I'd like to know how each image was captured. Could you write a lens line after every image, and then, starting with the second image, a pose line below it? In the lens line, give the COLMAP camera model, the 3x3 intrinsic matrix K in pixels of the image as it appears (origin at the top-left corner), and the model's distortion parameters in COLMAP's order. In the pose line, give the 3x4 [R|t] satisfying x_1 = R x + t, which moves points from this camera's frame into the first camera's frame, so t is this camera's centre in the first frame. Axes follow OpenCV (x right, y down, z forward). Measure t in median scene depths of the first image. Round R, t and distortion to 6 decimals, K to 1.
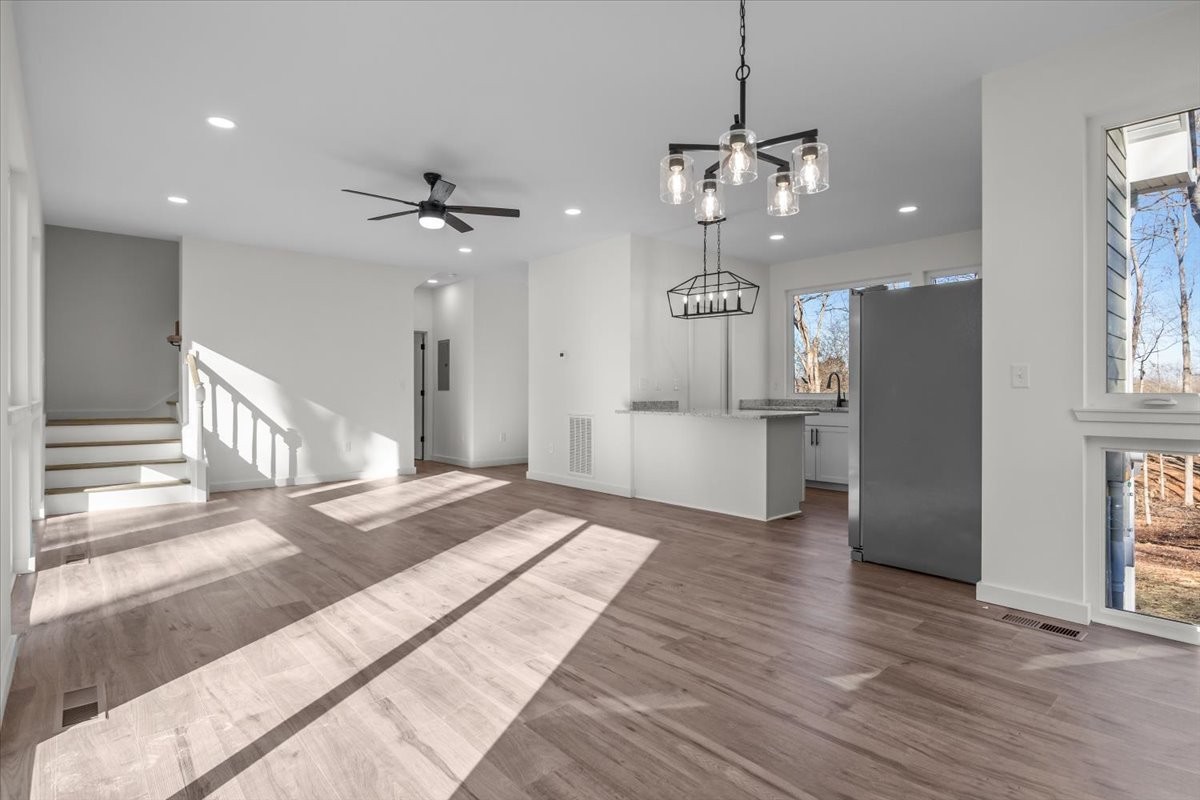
lens RADIAL K [[604.4, 0, 608.0], [0, 604.4, 390.7], [0, 0, 1]] dist [-0.003873, -0.000518]
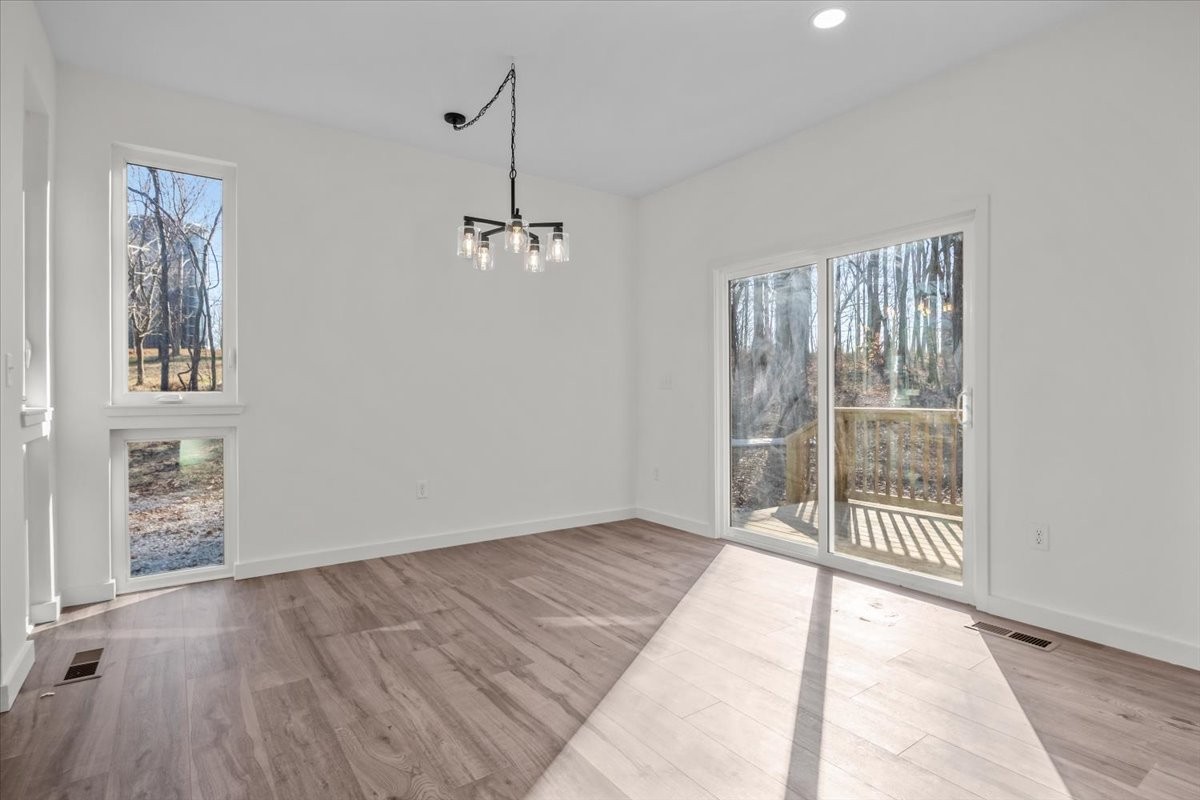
lens RADIAL K [[604.4, 0, 608.0], [0, 604.4, 390.7], [0, 0, 1]] dist [-0.003873, -0.000518]
pose [[-0.994431, 0.001579, 0.105377, -0.116276], [0.001745, 0.999997, 0.001483, 0.000381], [-0.105374, 0.001658, -0.994431, 1.749433]]
